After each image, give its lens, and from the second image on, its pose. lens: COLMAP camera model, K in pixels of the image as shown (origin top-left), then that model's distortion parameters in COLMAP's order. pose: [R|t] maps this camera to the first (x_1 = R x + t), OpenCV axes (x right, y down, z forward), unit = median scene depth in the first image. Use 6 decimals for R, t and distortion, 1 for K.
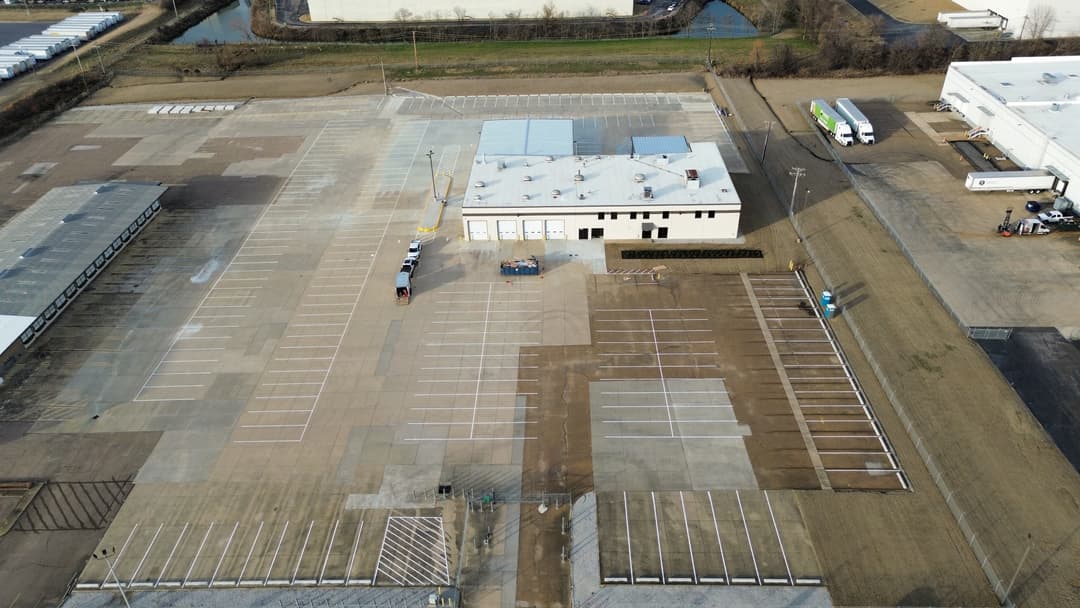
lens RADIAL K [[760.0, 0, 539.1], [0, 760.0, 298.7], [0, 0, 1]] dist [0.058523, -0.045128]
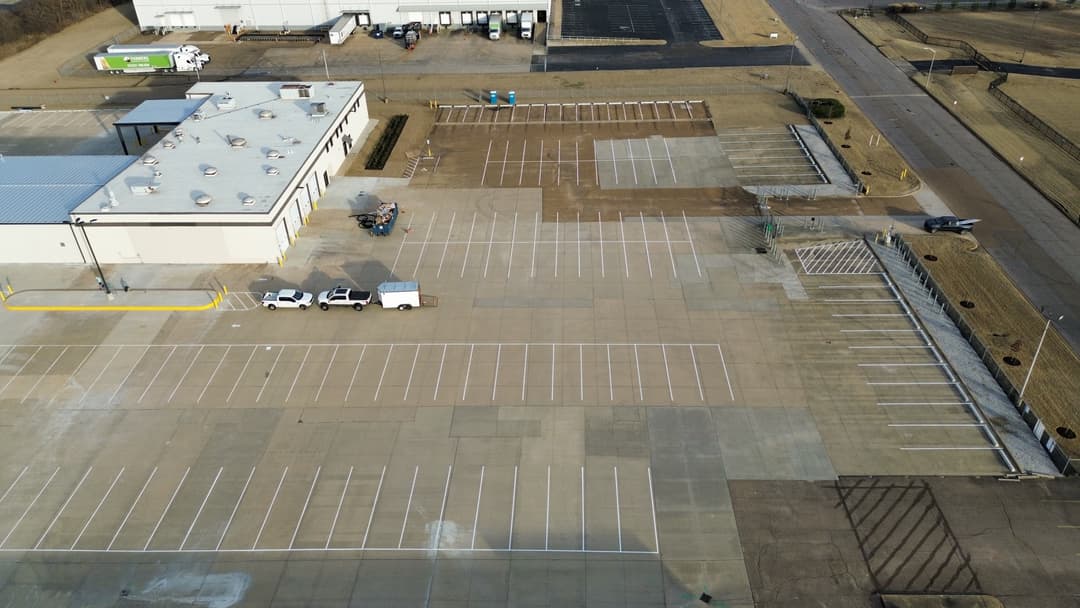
lens RADIAL K [[760.0, 0, 541.0], [0, 760.0, 307.3], [0, 0, 1]] dist [0.058523, -0.045128]
pose [[0.009378, -0.536592, 0.843790, -0.847864], [0.571451, 0.695336, 0.435834, -0.261972], [-0.820583, 0.478097, 0.313157, 0.770133]]
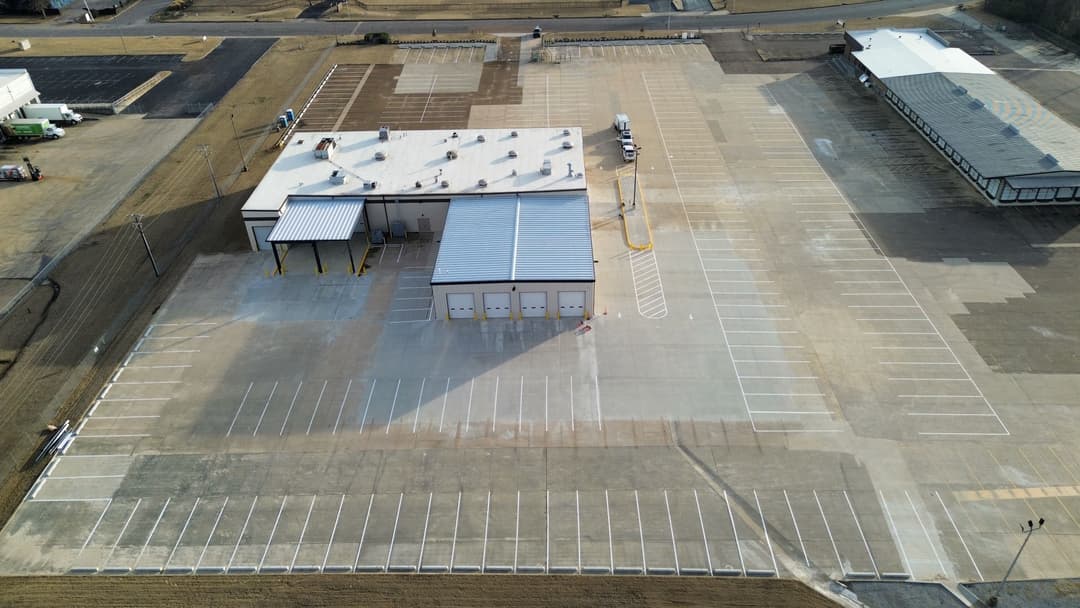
lens RADIAL K [[760.0, 0, 534.6], [0, 760.0, 304.5], [0, 0, 1]] dist [0.058523, -0.045128]
pose [[-0.998480, 0.049693, 0.023843, -0.065164], [0.040510, 0.368322, 0.928815, -1.130312], [0.037373, 0.928369, -0.369776, 1.887860]]
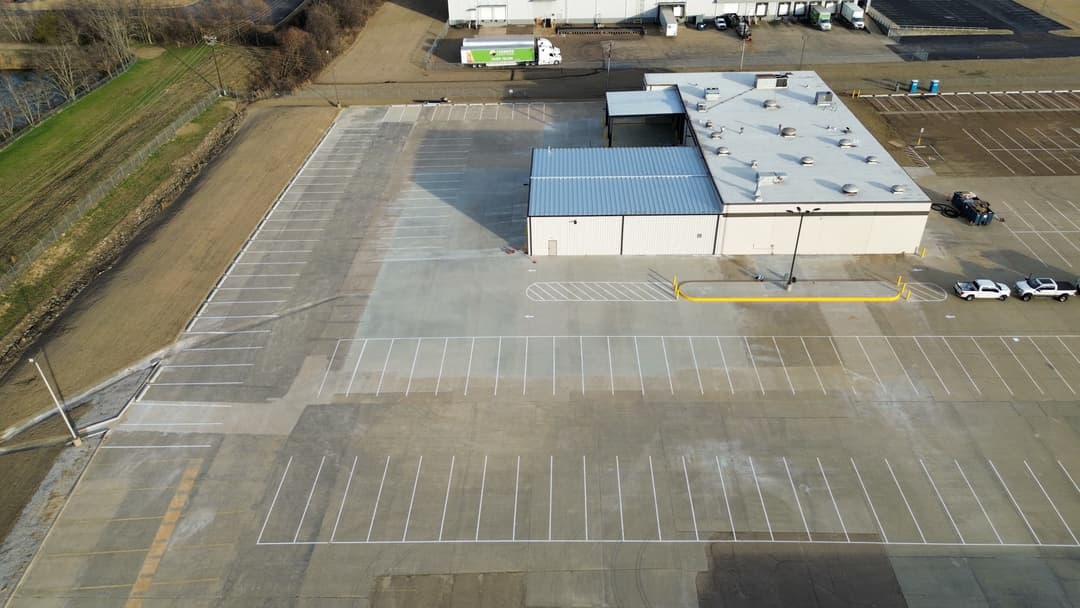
lens RADIAL K [[760.0, 0, 542.8], [0, 760.0, 304.3], [0, 0, 1]] dist [0.058523, -0.045128]
pose [[-0.000770, -0.536119, 0.844142, -0.841267], [0.568018, 0.694508, 0.441604, -0.644305], [-0.823016, 0.479828, 0.303990, 1.346007]]
